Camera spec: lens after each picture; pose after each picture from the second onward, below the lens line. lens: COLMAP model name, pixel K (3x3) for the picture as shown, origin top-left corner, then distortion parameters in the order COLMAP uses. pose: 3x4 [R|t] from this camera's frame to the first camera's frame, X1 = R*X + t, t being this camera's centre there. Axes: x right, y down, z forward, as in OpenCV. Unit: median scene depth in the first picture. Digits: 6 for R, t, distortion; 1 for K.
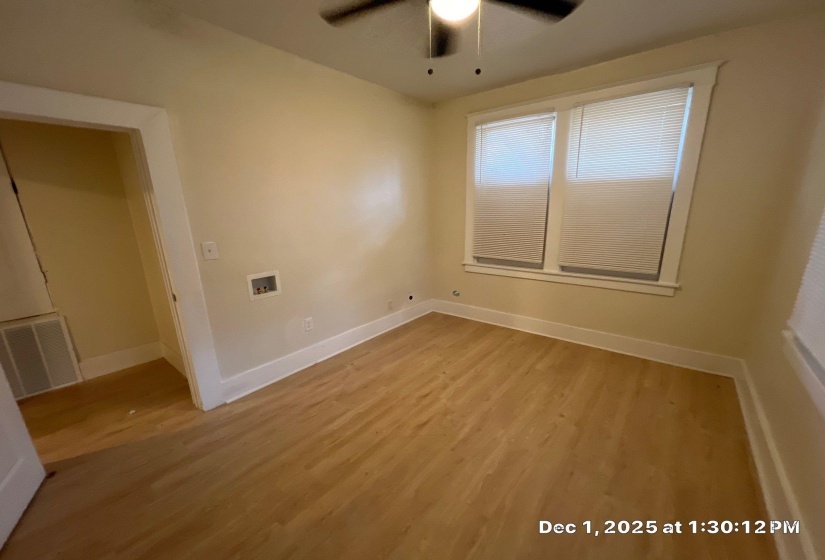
lens RADIAL K [[321.7, 0, 413.8], [0, 321.7, 295.0], [0, 0, 1]] dist [-0.001808, -0.000198]
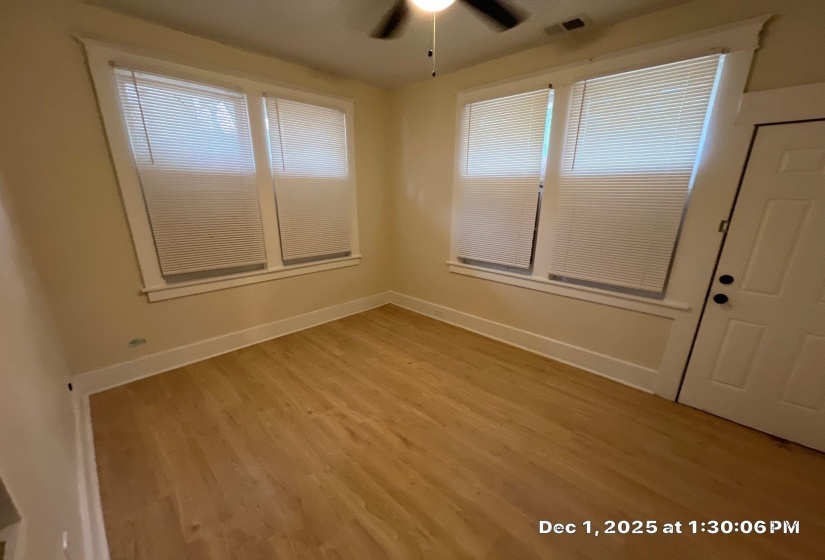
lens RADIAL K [[321.7, 0, 413.8], [0, 321.7, 295.0], [0, 0, 1]] dist [-0.001808, -0.000198]
pose [[0.110819, -0.283760, 0.952470, -0.562106], [0.261497, 0.932929, 0.247513, -0.159267], [-0.958821, 0.221639, 0.177589, 0.565234]]
